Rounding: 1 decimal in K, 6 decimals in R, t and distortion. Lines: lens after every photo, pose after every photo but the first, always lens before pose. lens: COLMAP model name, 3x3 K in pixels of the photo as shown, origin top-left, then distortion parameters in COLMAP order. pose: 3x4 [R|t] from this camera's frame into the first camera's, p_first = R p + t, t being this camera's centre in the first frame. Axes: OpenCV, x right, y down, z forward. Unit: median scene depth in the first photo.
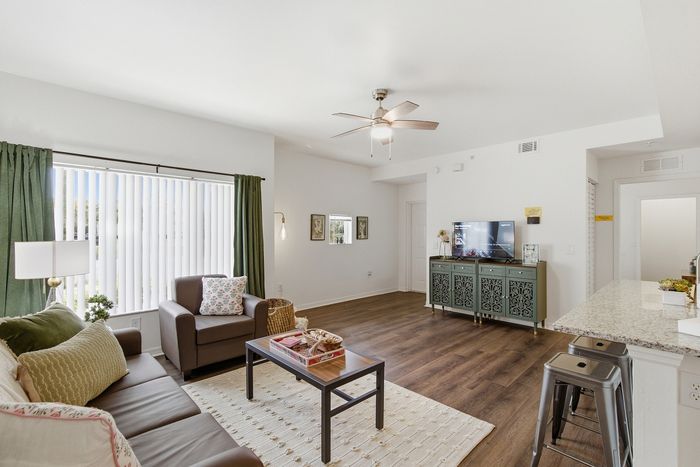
lens RADIAL K [[318.4, 0, 348.0], [0, 318.4, 233.7], [0, 0, 1]] dist [0.005945, 0.000076]
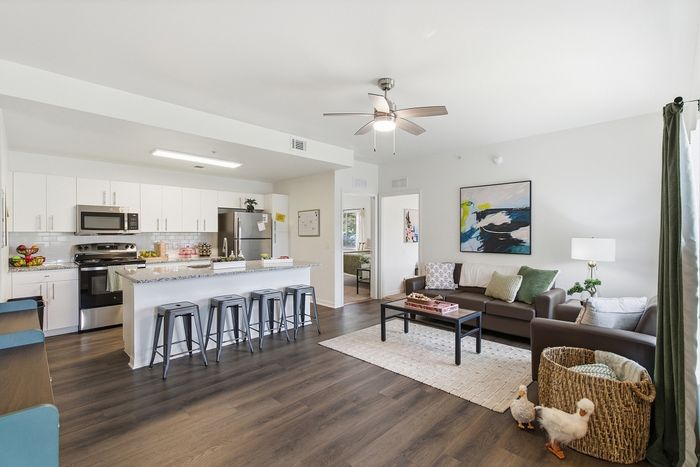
lens RADIAL K [[318.4, 0, 351.8], [0, 318.4, 235.0], [0, 0, 1]] dist [0.005945, 0.000076]
pose [[-0.999593, 0.000506, -0.028528, 0.222621], [0.000278, 0.999968, 0.008001, -0.001748], [0.028531, 0.007990, -0.999561, 1.895319]]
